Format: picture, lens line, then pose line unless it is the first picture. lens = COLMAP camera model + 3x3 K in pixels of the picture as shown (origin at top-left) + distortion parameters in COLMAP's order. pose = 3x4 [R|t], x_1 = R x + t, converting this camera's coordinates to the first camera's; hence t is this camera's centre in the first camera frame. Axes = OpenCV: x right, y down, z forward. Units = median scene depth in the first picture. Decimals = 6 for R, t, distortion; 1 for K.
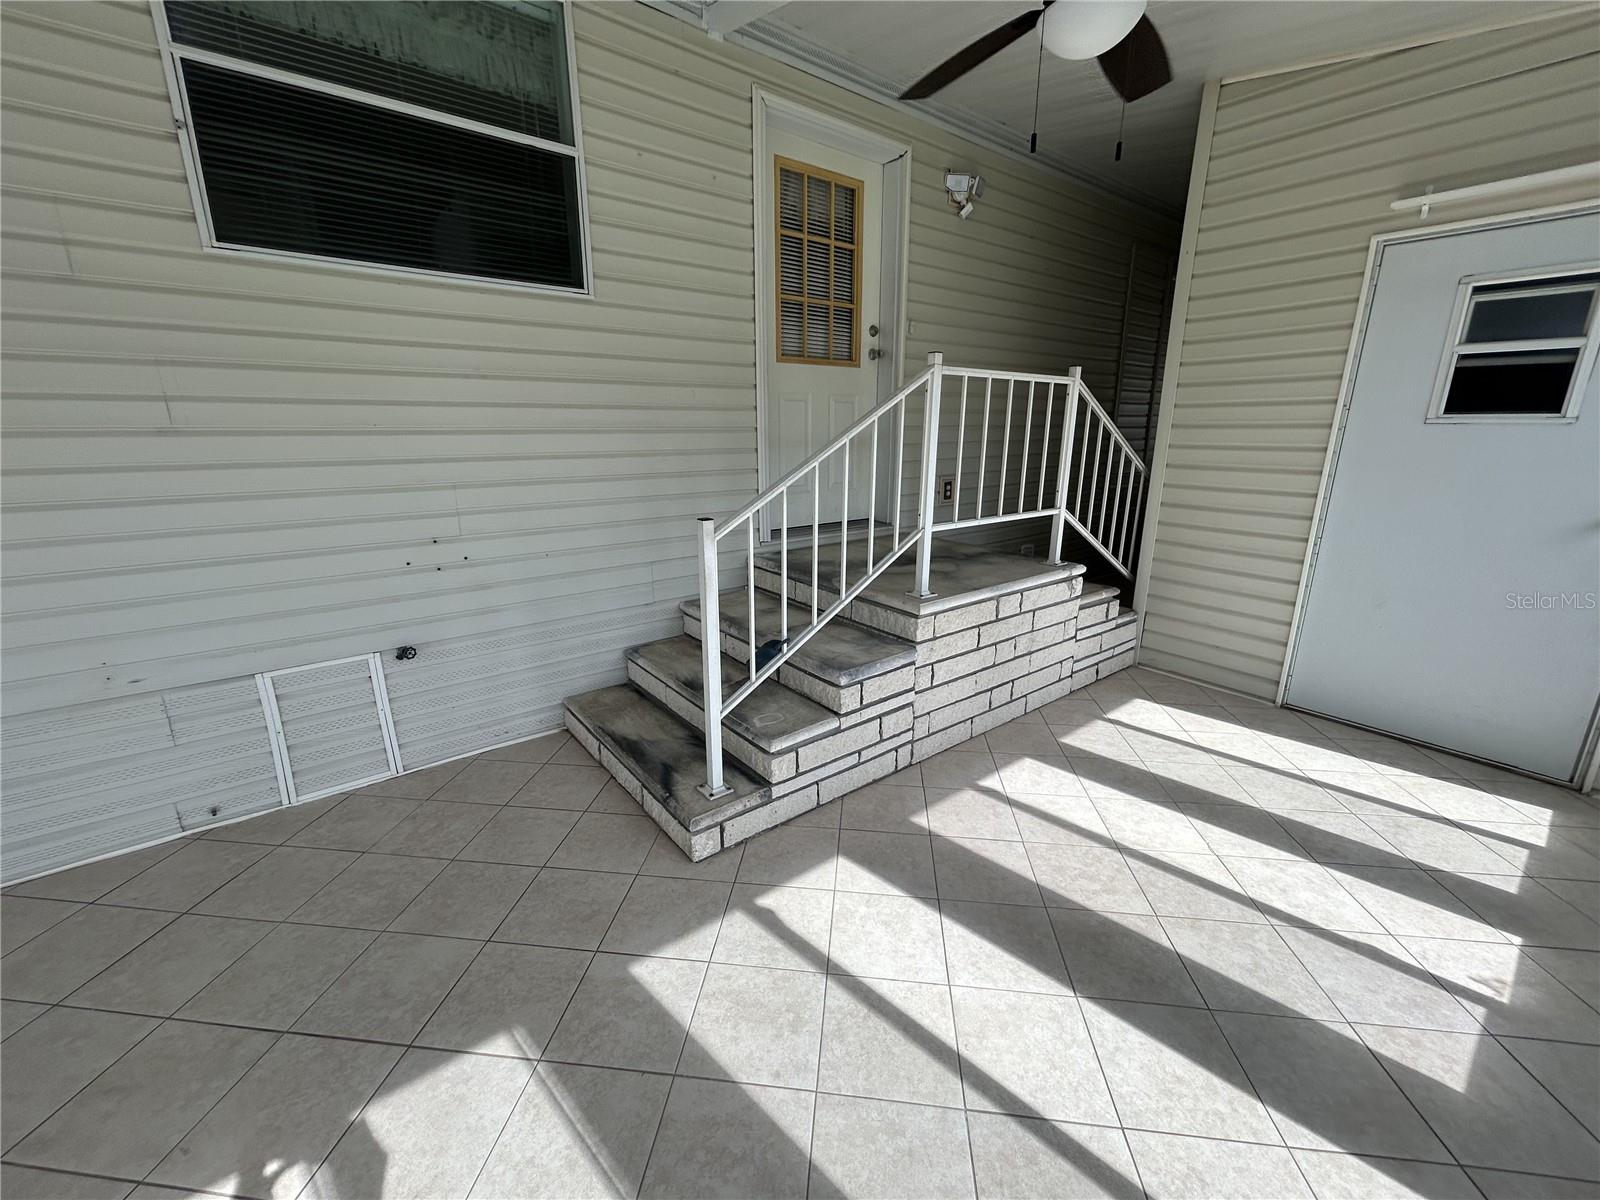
lens RADIAL K [[646.7, 0, 800.9], [0, 646.7, 600.6], [0, 0, 1]] dist [-0.002671, 0.000769]
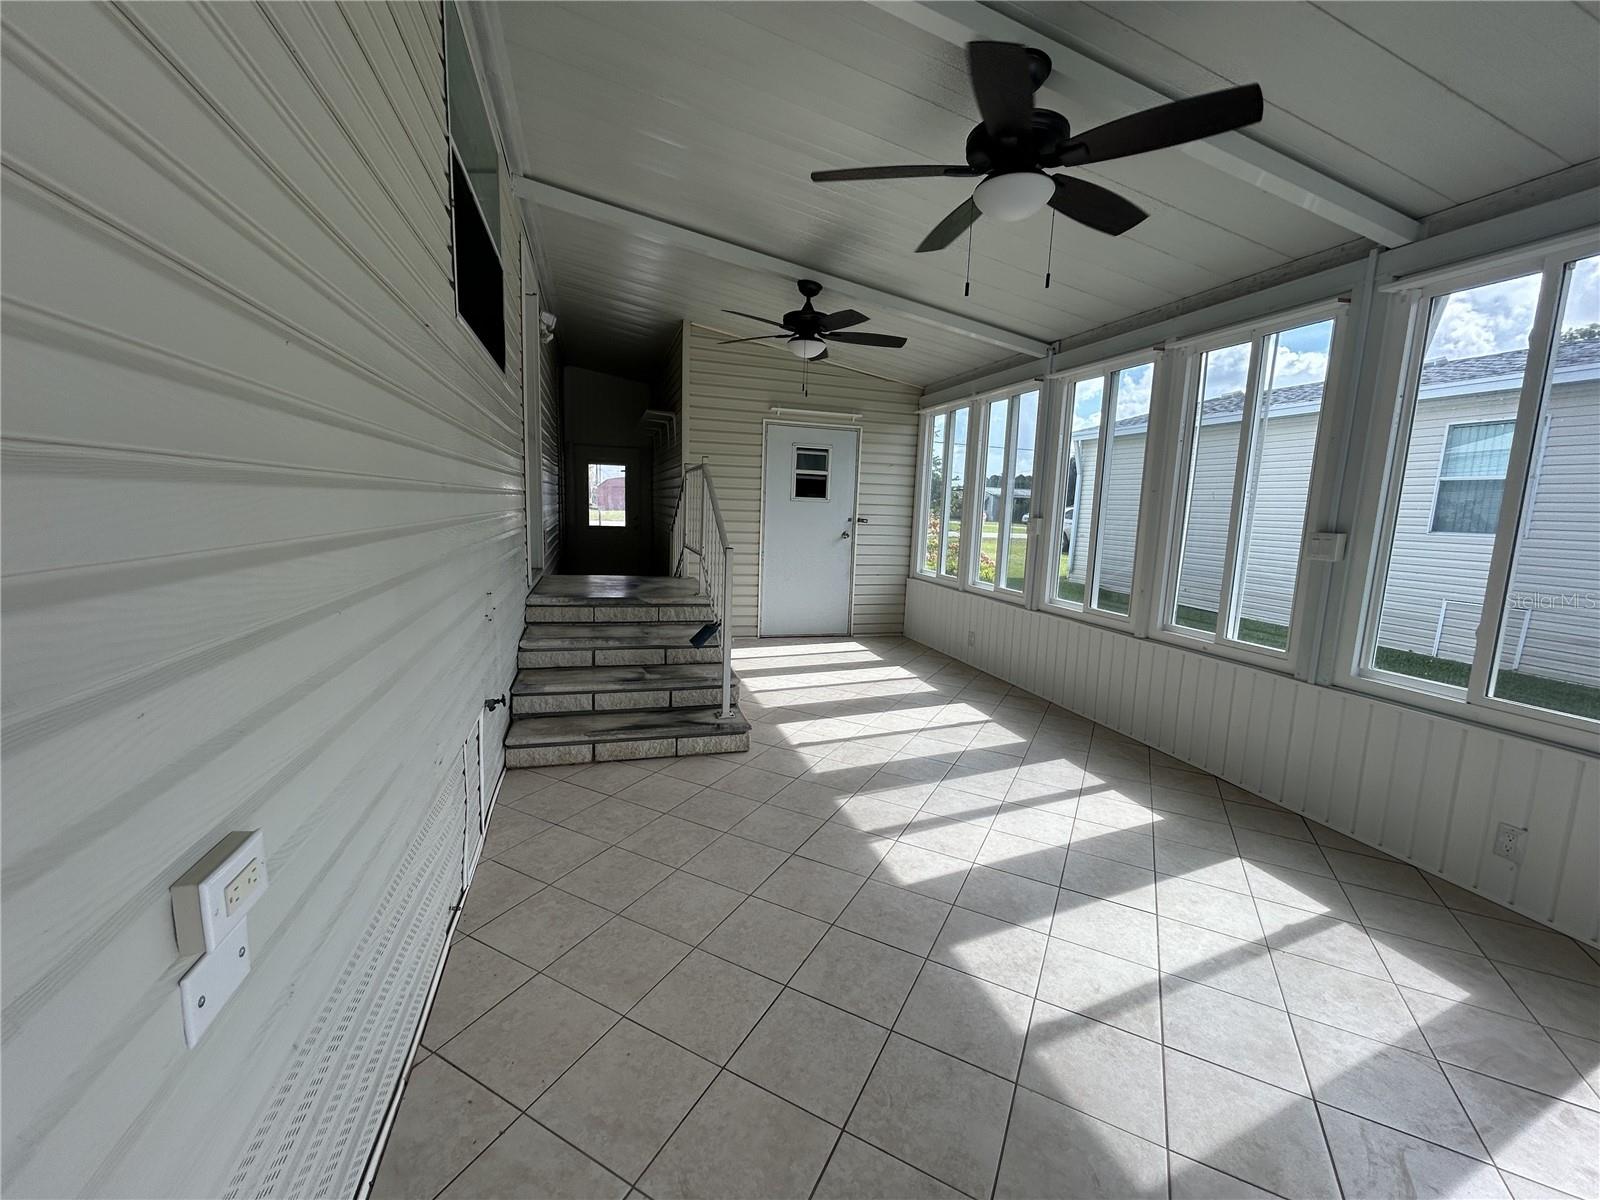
lens RADIAL K [[646.7, 0, 803.0], [0, 646.7, 599.5], [0, 0, 1]] dist [-0.002671, 0.000769]
pose [[0.354522, -0.121707, 0.927093, -1.624490], [0.208006, 0.976914, 0.048706, -0.031785], [-0.911618, 0.175573, 0.371653, 0.179028]]
